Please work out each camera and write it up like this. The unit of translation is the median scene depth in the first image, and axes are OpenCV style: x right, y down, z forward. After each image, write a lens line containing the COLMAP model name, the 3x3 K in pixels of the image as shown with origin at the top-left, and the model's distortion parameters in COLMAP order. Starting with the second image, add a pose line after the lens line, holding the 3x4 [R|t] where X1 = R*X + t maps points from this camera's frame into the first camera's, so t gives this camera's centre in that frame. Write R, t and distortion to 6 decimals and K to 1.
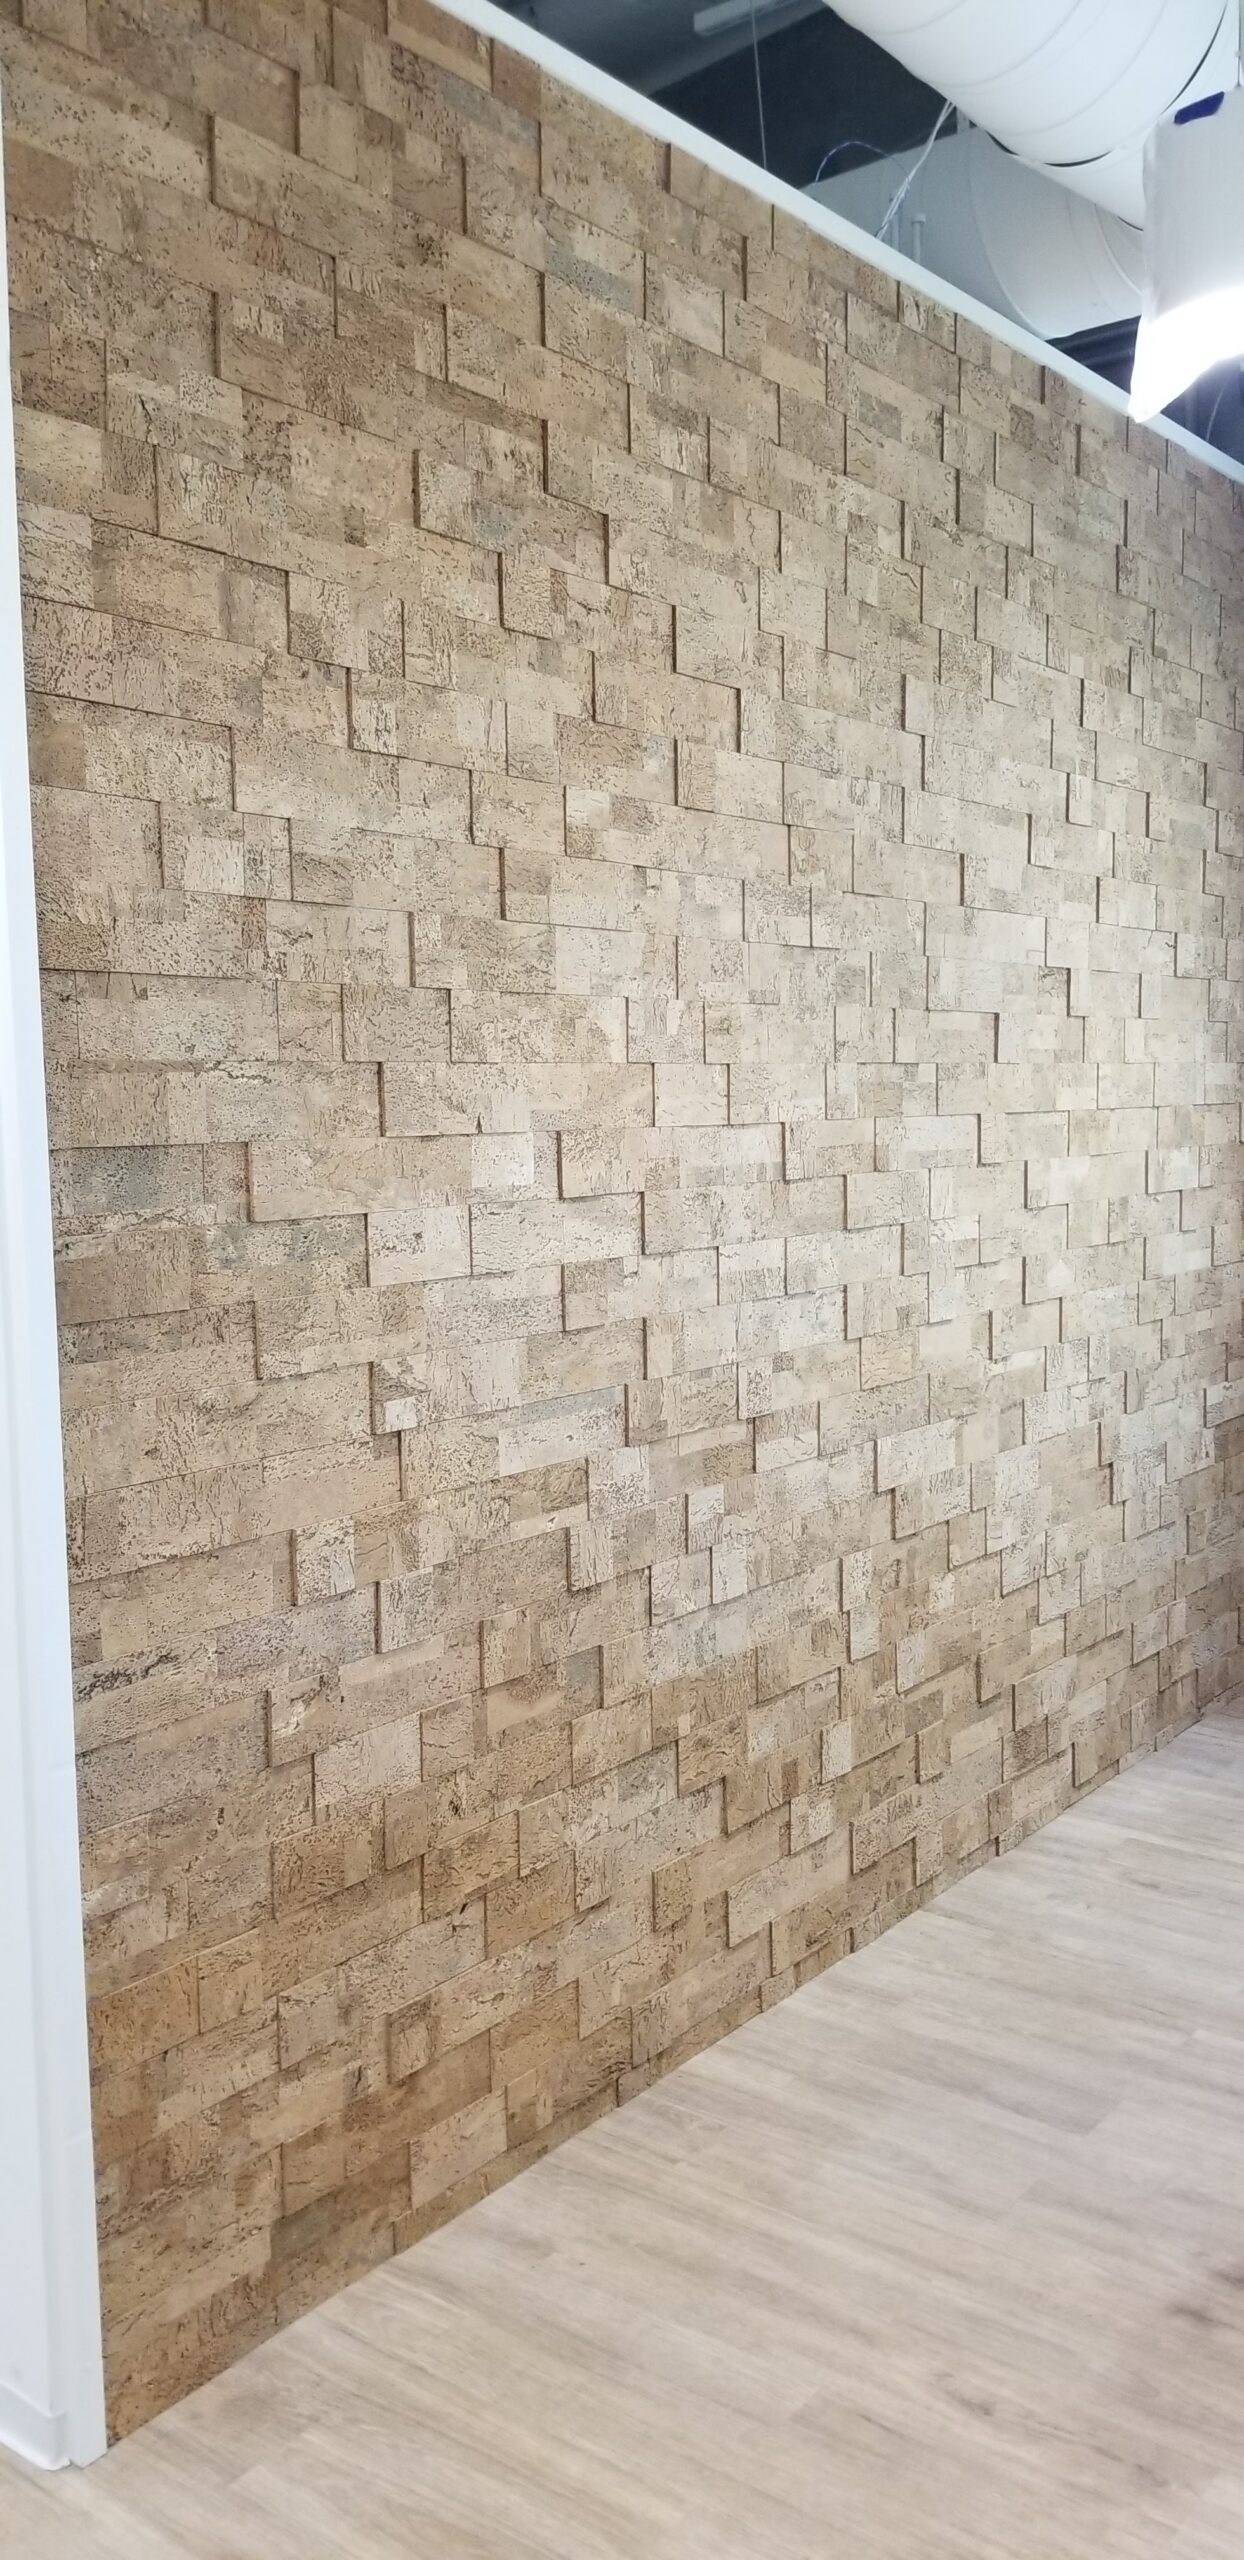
lens RADIAL K [[1992.4, 0, 629.5], [0, 1992.4, 1317.1], [0, 0, 1]] dist [0.077785, -0.153300]
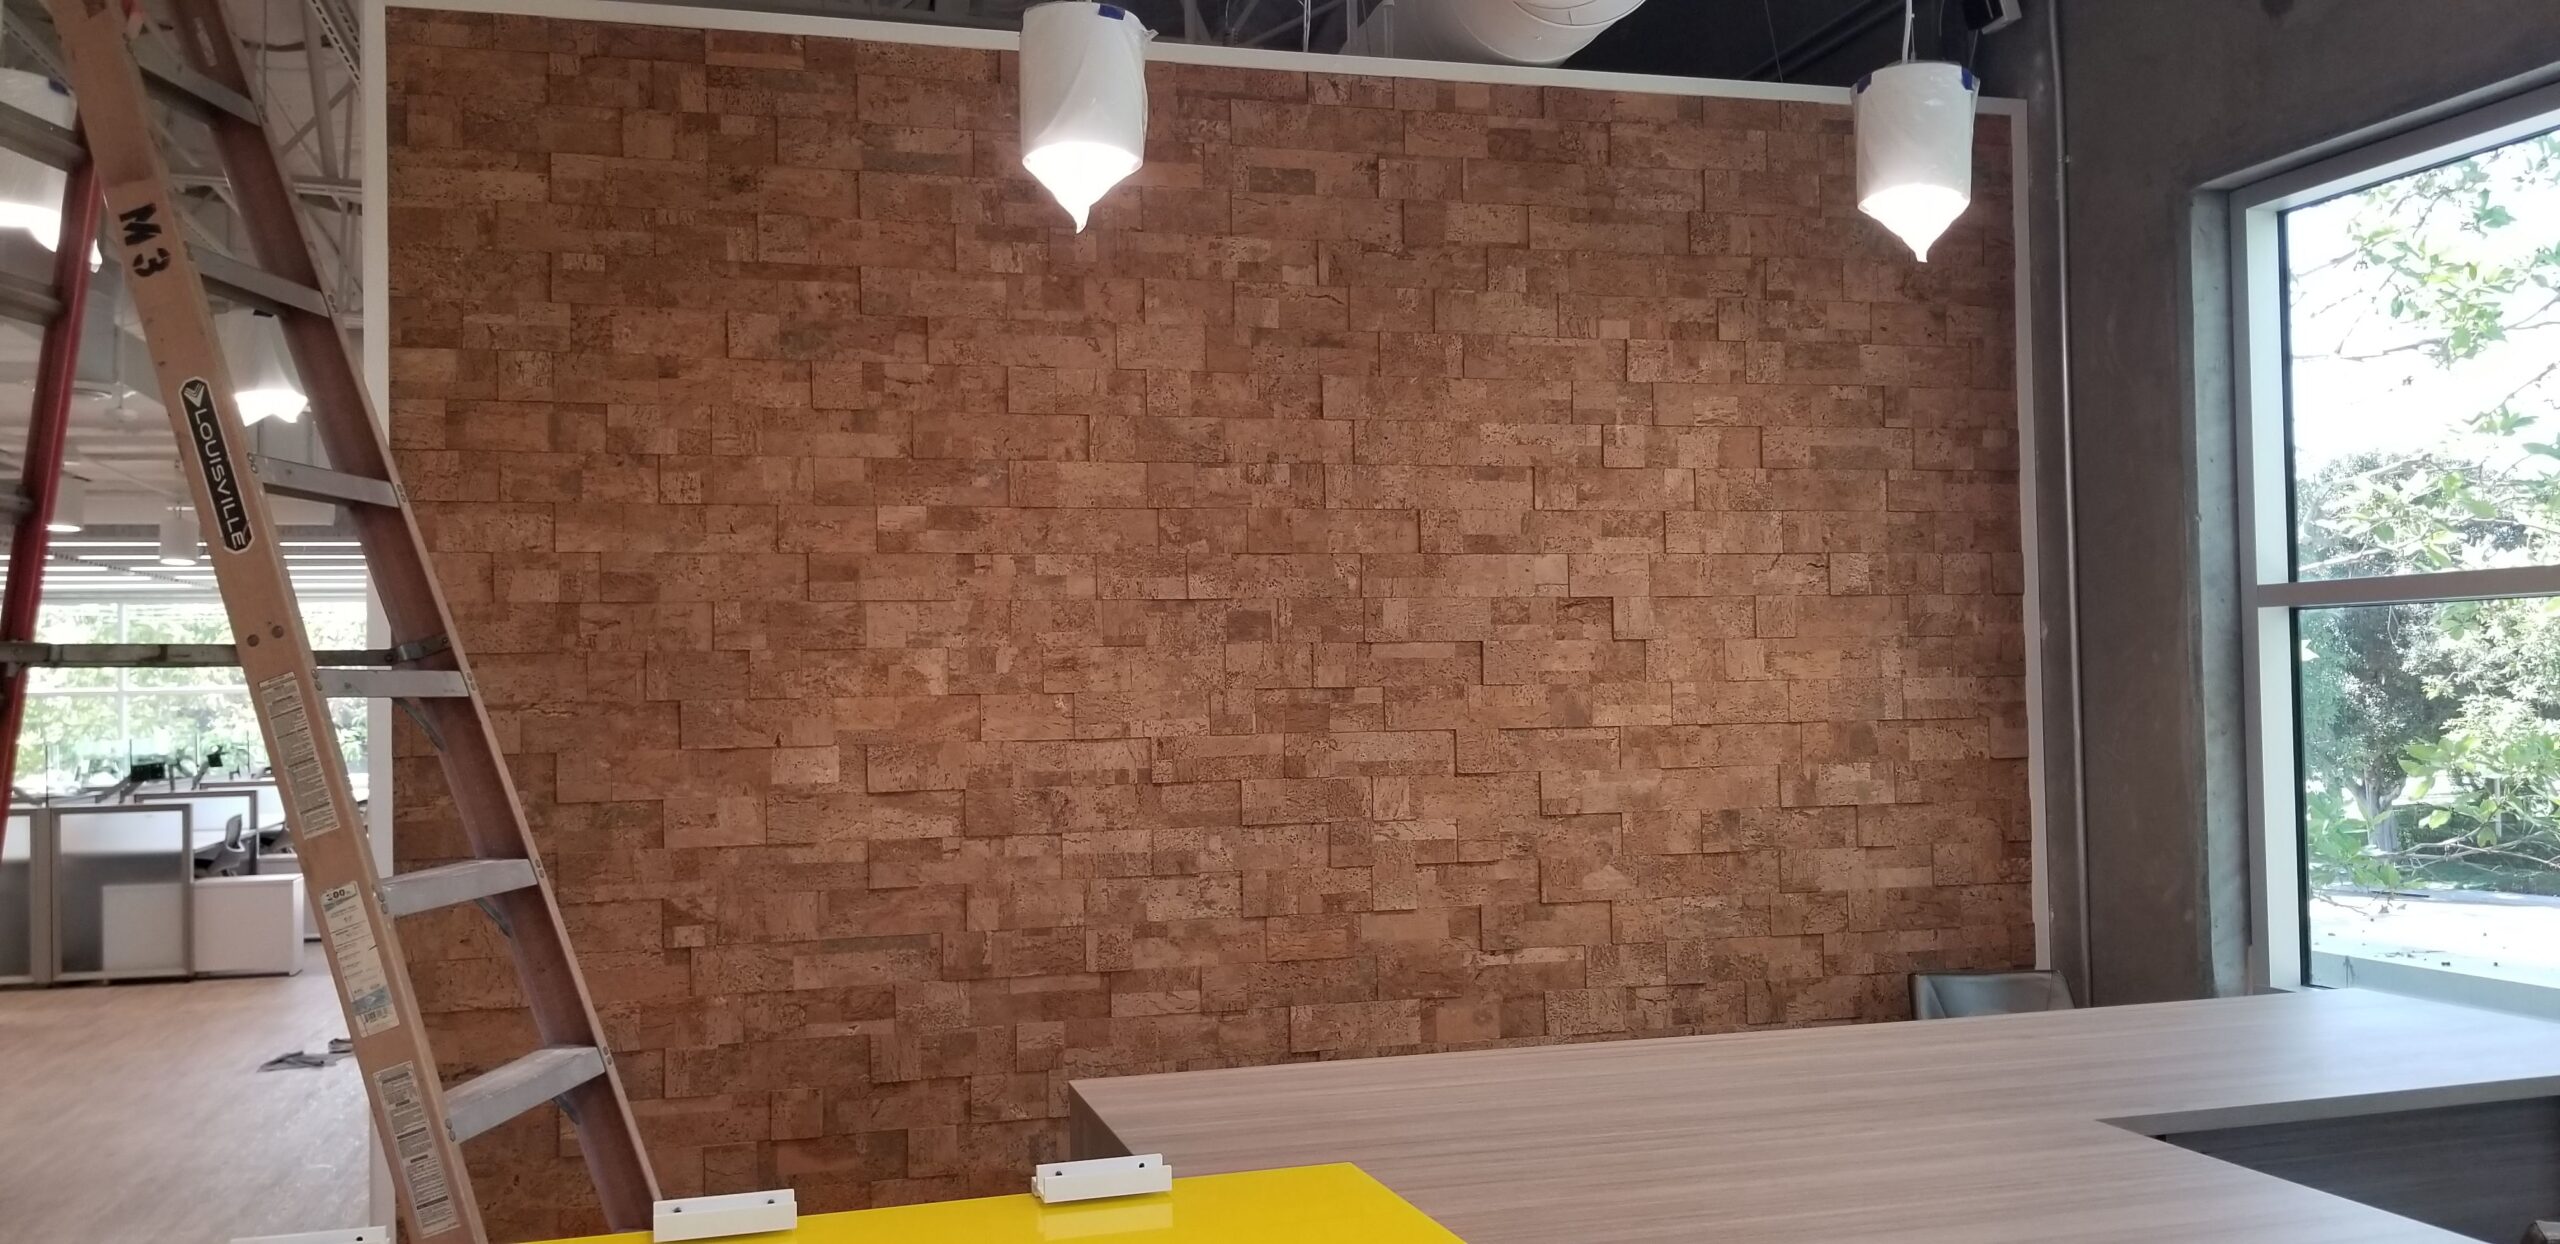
lens RADIAL K [[1992.4, 0, 1278.1], [0, 1992.4, 644.9], [0, 0, 1]] dist [0.077785, -0.153300]
pose [[0.804528, -0.009407, -0.593840, 1.081027], [-0.062093, 0.993063, -0.099854, -0.042853], [0.590660, 0.117208, 0.798363, 0.041038]]
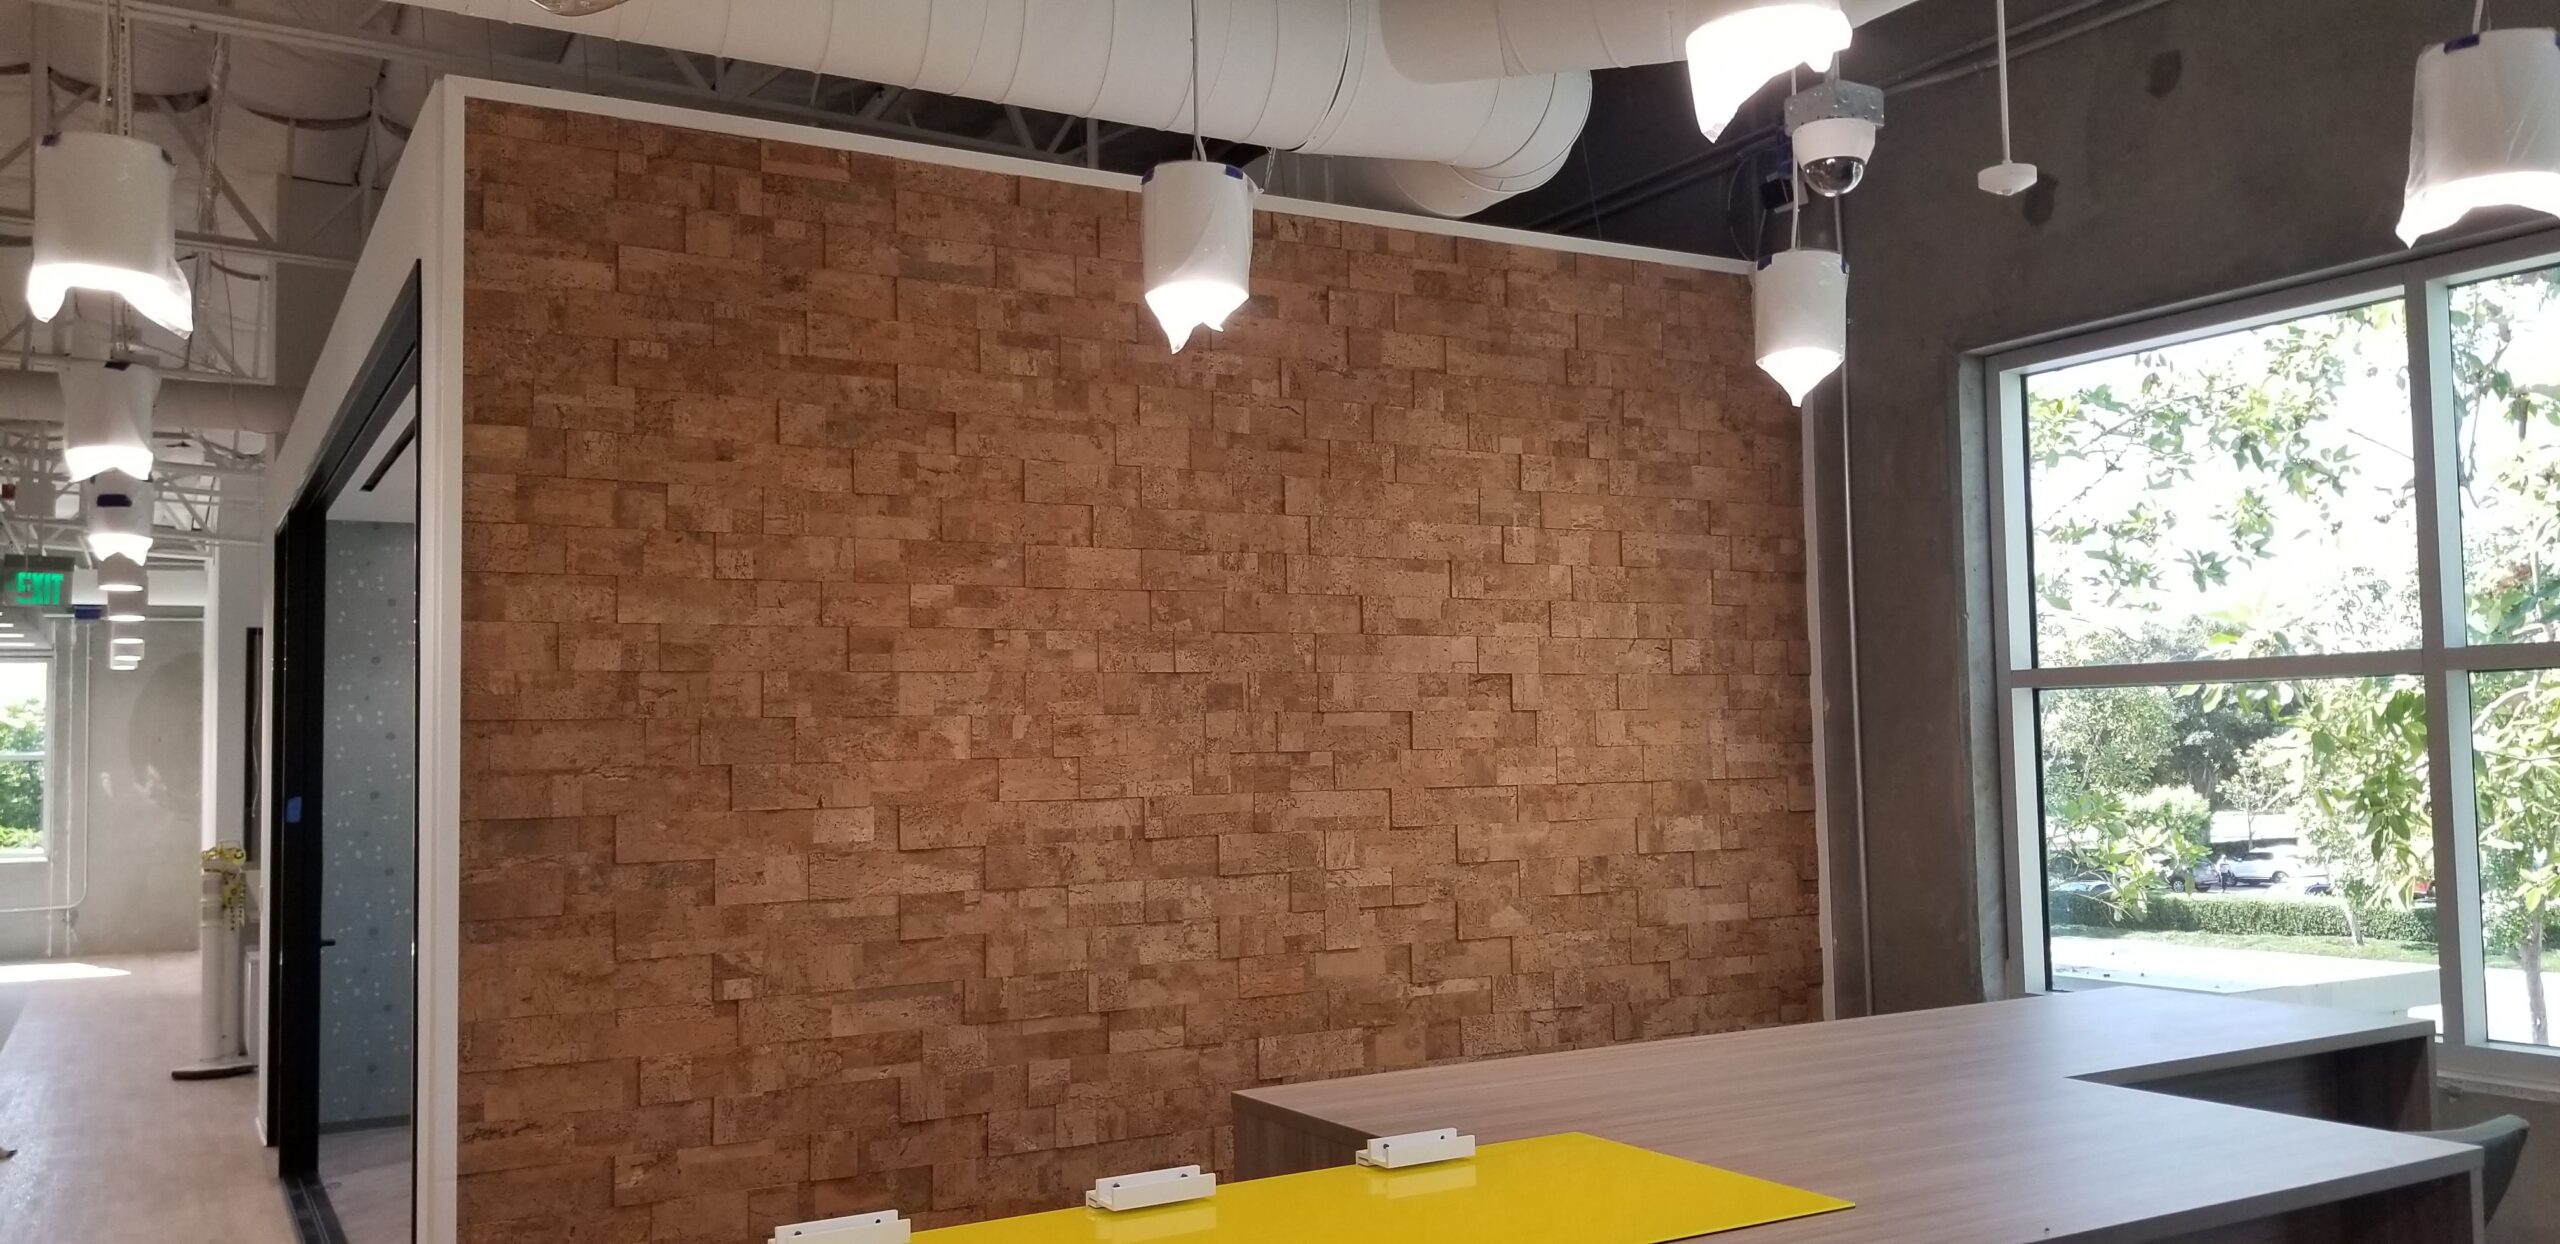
lens RADIAL K [[1992.4, 0, 1335.7], [0, 1992.4, 630.7], [0, 0, 1]] dist [0.077785, -0.153300]
pose [[0.932733, -0.021291, -0.359939, 0.859192], [-0.037407, 0.987154, -0.155328, -0.001474], [0.358622, 0.158344, 0.919955, -0.310435]]
